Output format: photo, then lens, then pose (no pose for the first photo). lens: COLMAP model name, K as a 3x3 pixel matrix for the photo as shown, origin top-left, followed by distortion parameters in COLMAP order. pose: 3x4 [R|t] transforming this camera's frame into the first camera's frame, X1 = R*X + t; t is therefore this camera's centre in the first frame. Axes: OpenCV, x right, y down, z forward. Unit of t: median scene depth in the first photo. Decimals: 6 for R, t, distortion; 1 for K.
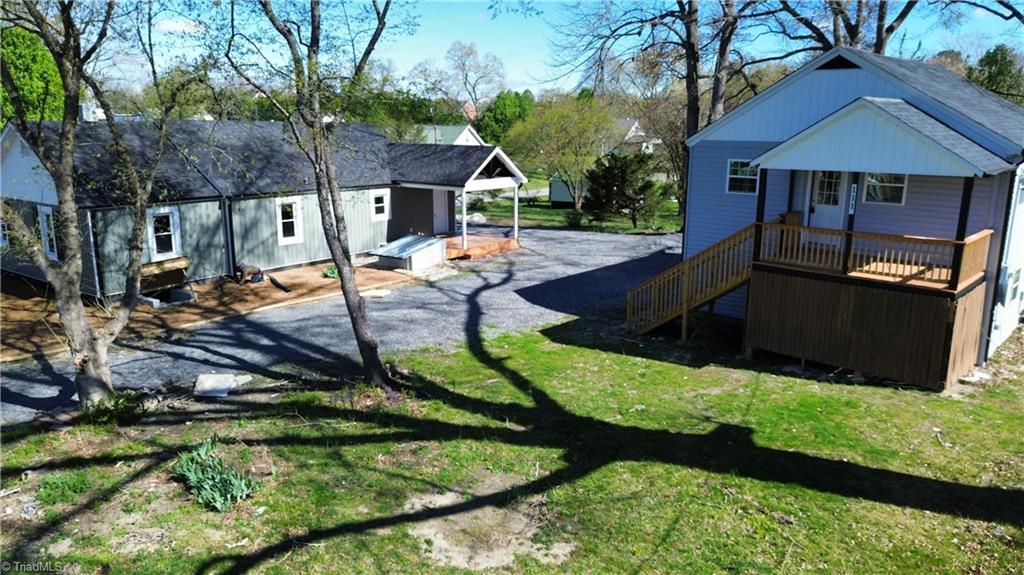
lens RADIAL K [[732.0, 0, 512.0], [0, 732.0, 287.5], [0, 0, 1]] dist [0.062501, -0.064318]
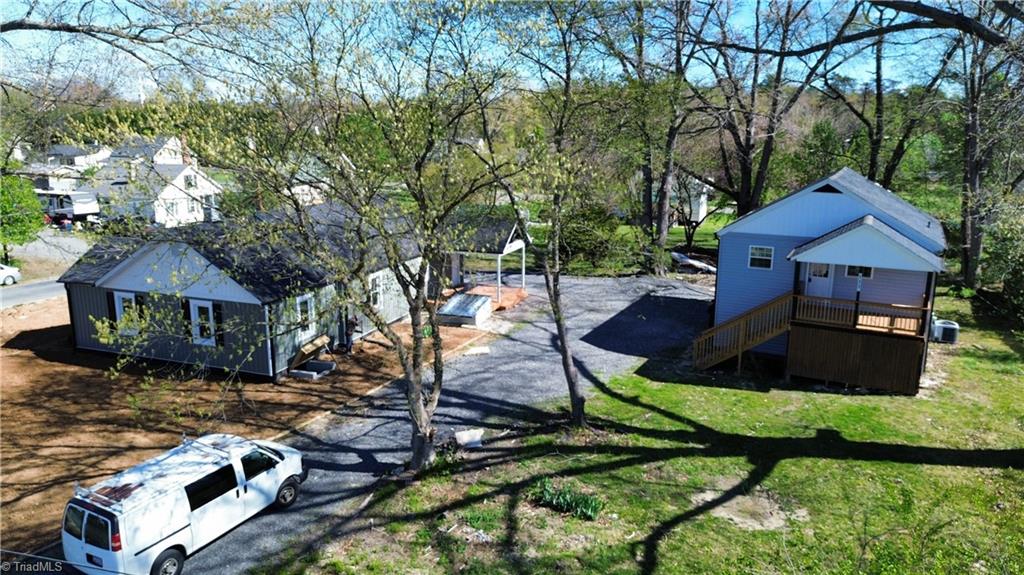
lens RADIAL K [[732.0, 0, 512.0], [0, 732.0, 287.5], [0, 0, 1]] dist [0.062501, -0.064318]
pose [[0.962826, -0.060423, 0.263278, -0.695224], [0.059959, 0.998153, 0.009804, -0.166575], [-0.263384, 0.006346, 0.964670, -0.368026]]
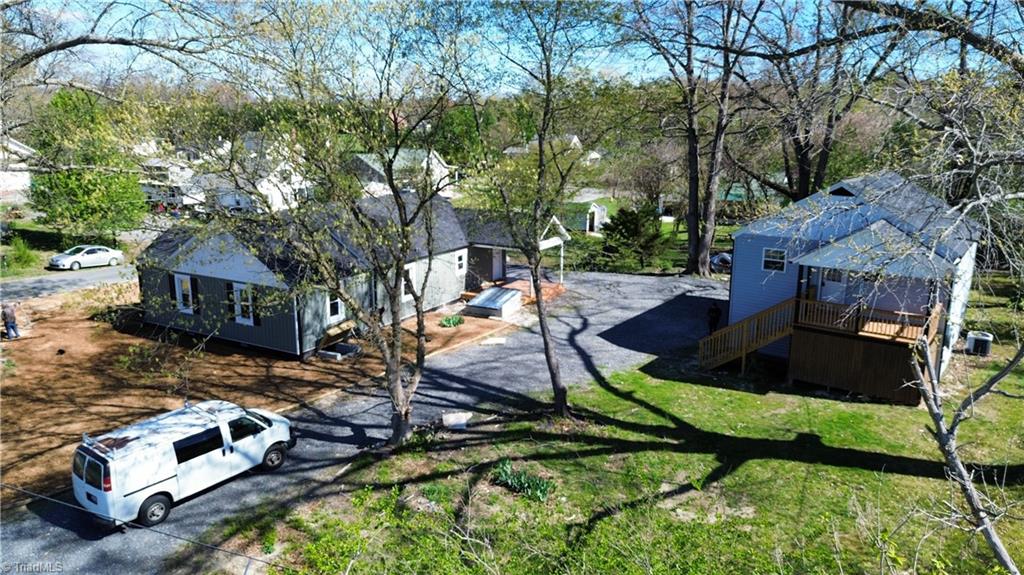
lens RADIAL K [[732.0, 0, 512.0], [0, 732.0, 287.5], [0, 0, 1]] dist [0.062501, -0.064318]
pose [[0.992703, -0.028023, 0.117285, -0.471273], [0.027199, 0.999593, 0.008623, -0.151425], [-0.117479, -0.005370, 0.993061, -0.495661]]
